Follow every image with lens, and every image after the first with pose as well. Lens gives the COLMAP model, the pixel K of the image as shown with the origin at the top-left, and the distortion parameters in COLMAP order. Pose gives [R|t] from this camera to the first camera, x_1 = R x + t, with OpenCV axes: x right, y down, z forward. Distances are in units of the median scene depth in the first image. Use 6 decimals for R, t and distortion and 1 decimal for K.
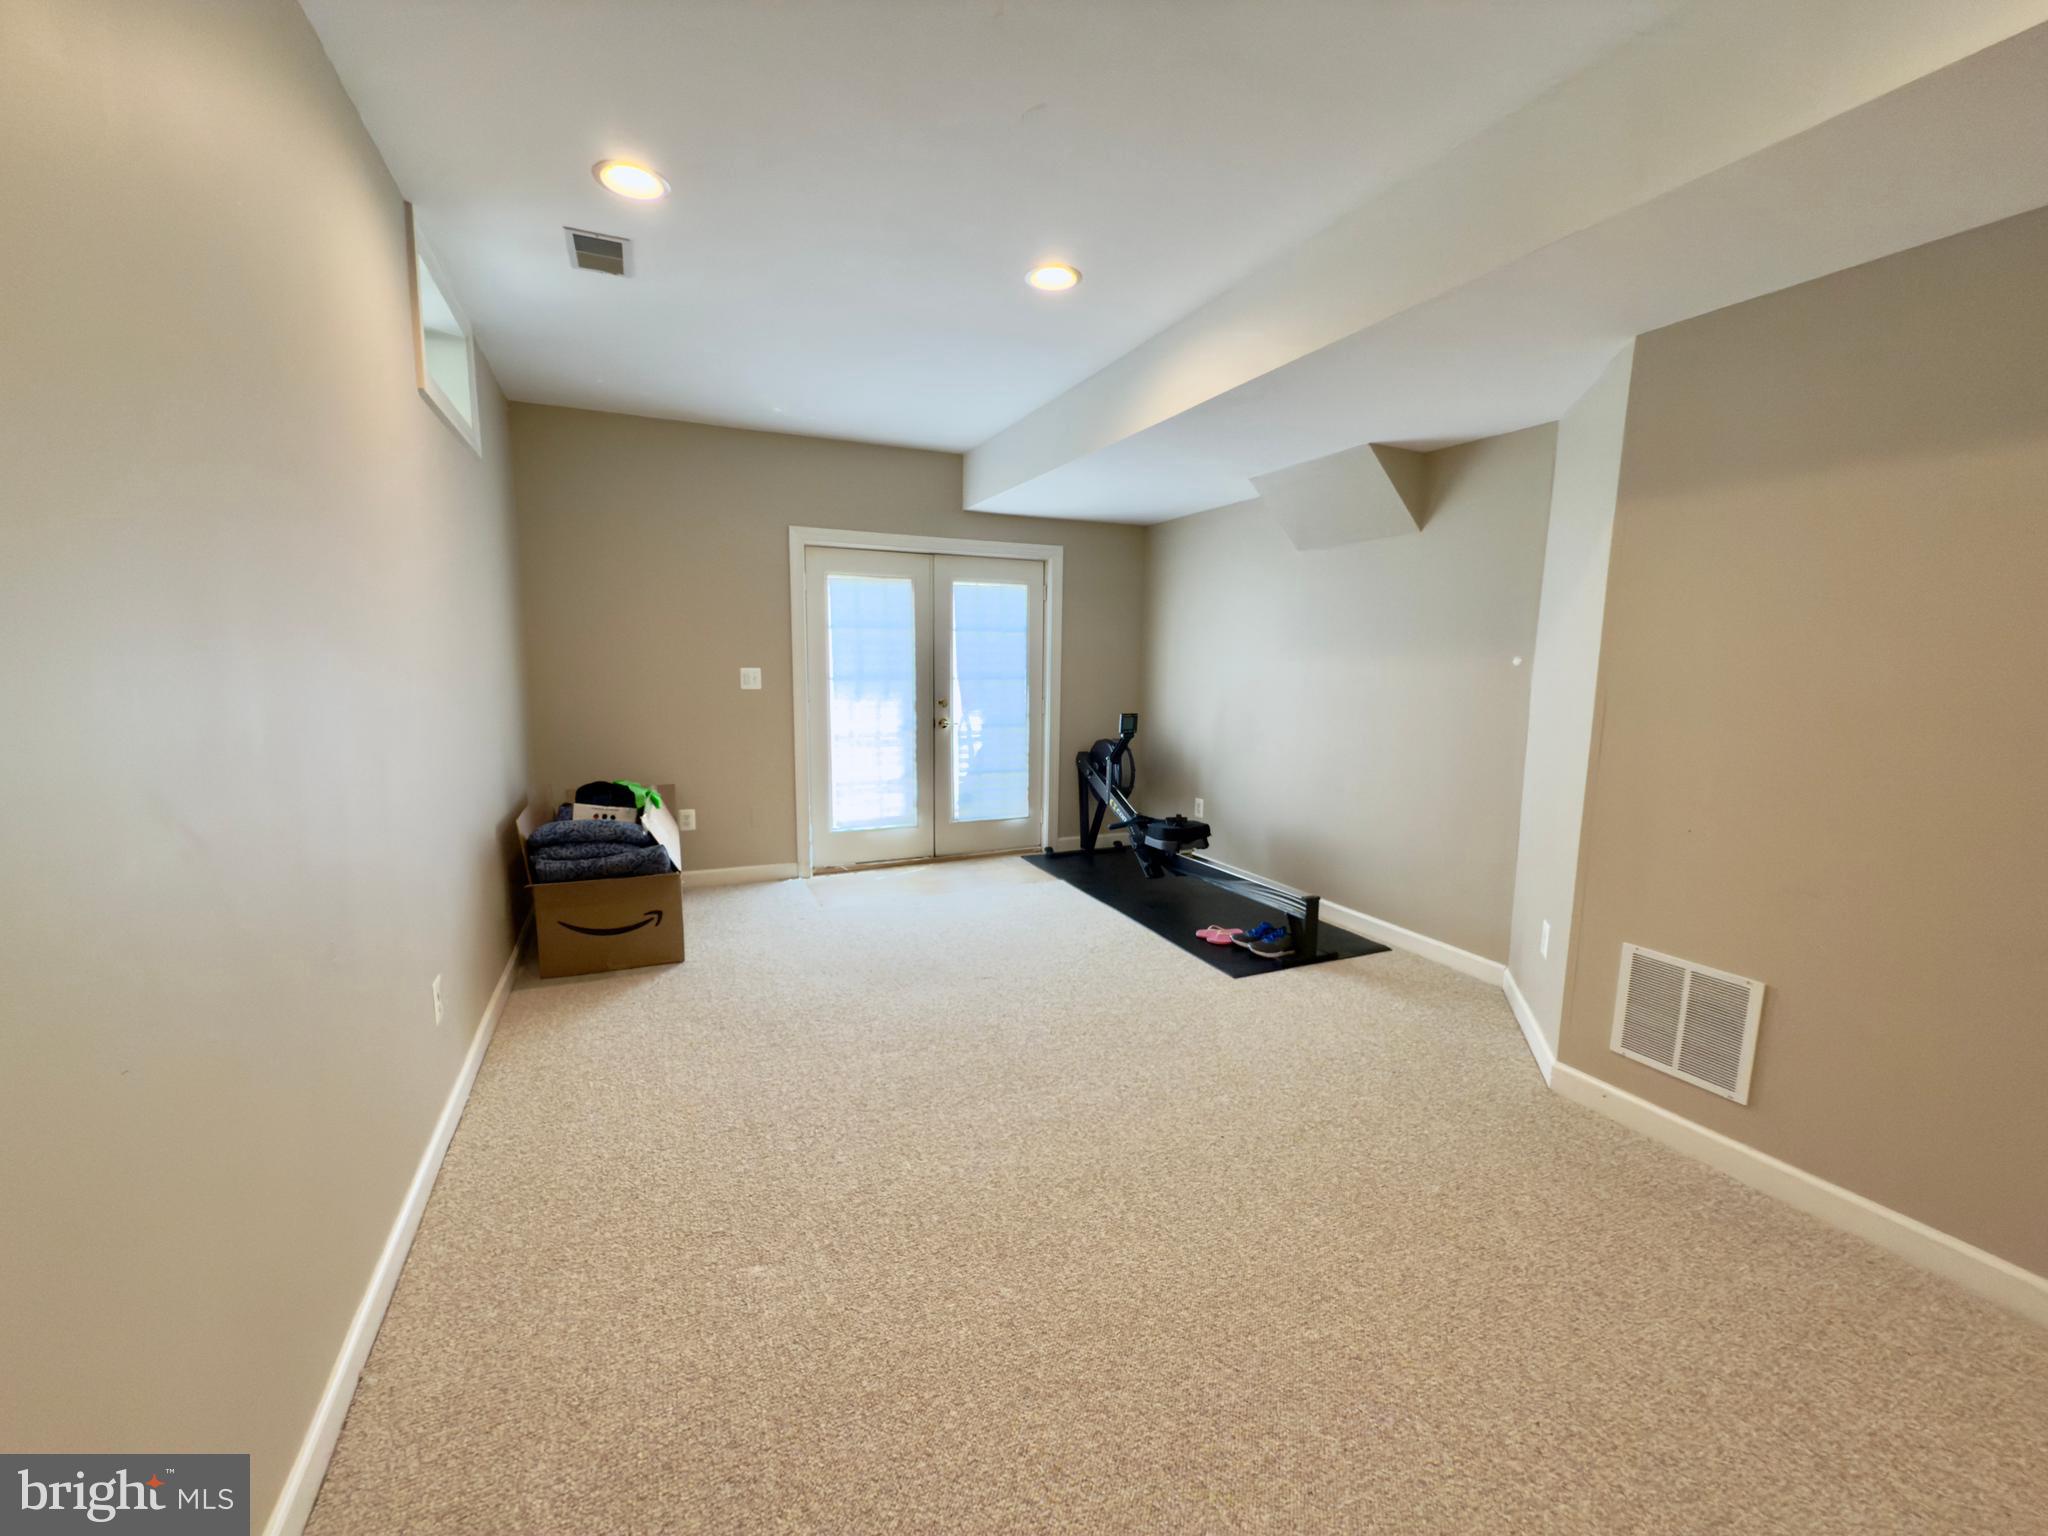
lens RADIAL K [[813.6, 0, 1026.3], [0, 813.6, 771.2], [0, 0, 1]] dist [0.001707, -0.000119]
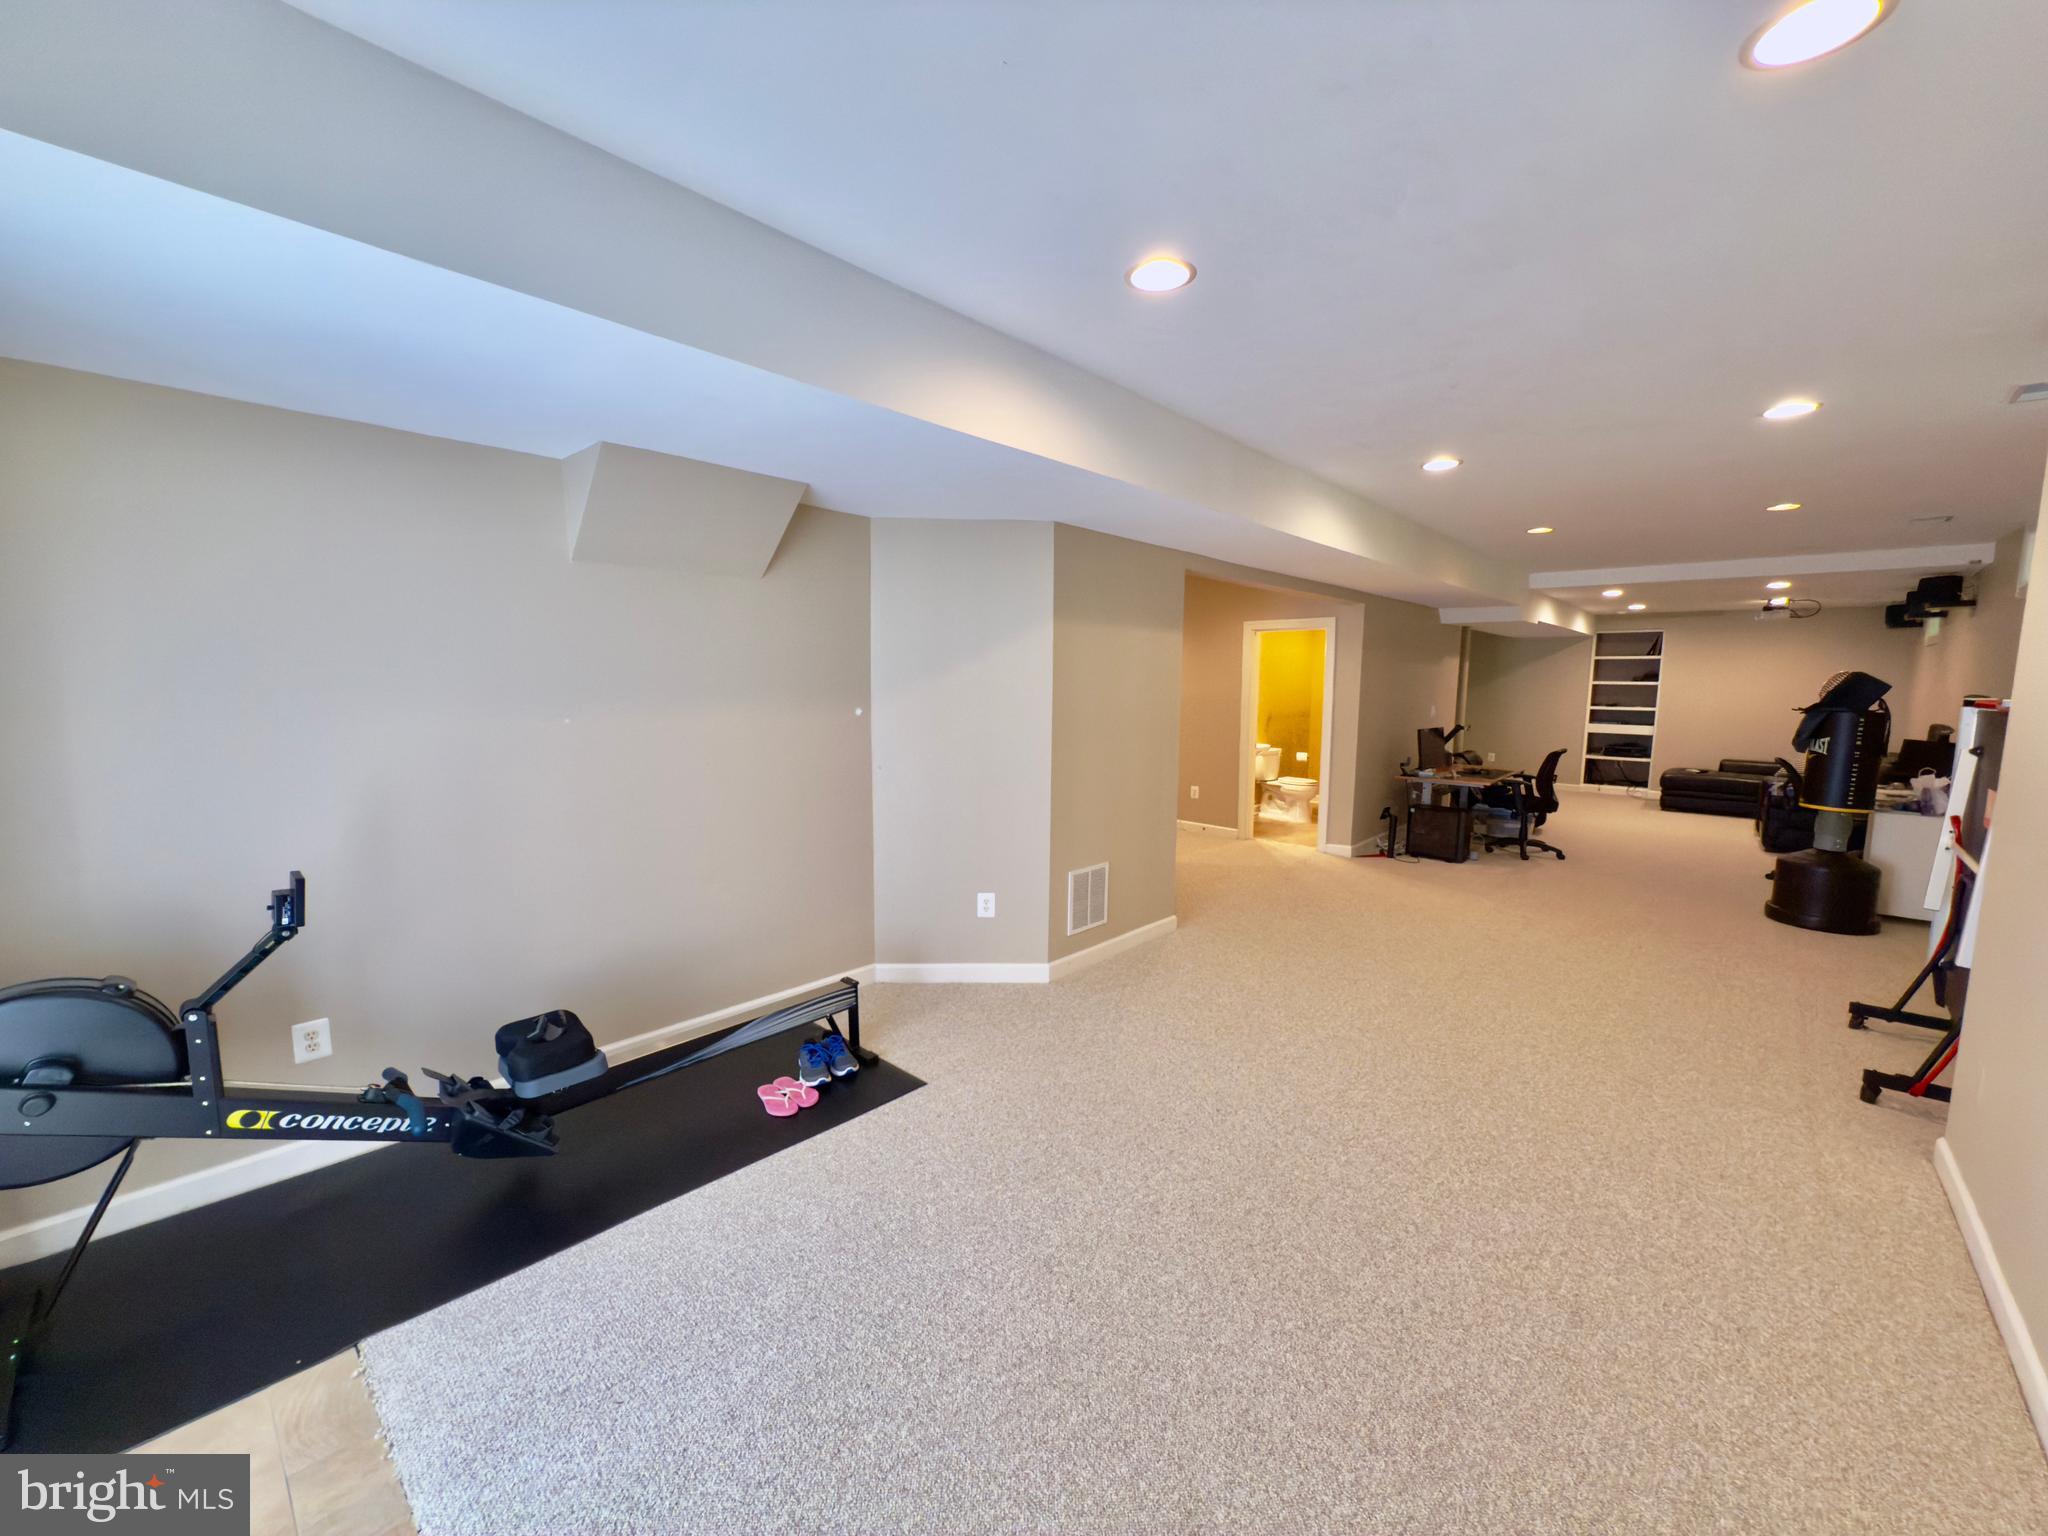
lens RADIAL K [[813.6, 0, 1026.3], [0, 813.6, 771.2], [0, 0, 1]] dist [0.001707, -0.000119]
pose [[-0.393266, -0.122162, 0.911273, -0.776498], [0.107829, 0.978166, 0.177663, -0.315268], [-0.913080, 0.168131, -0.371506, 1.657016]]
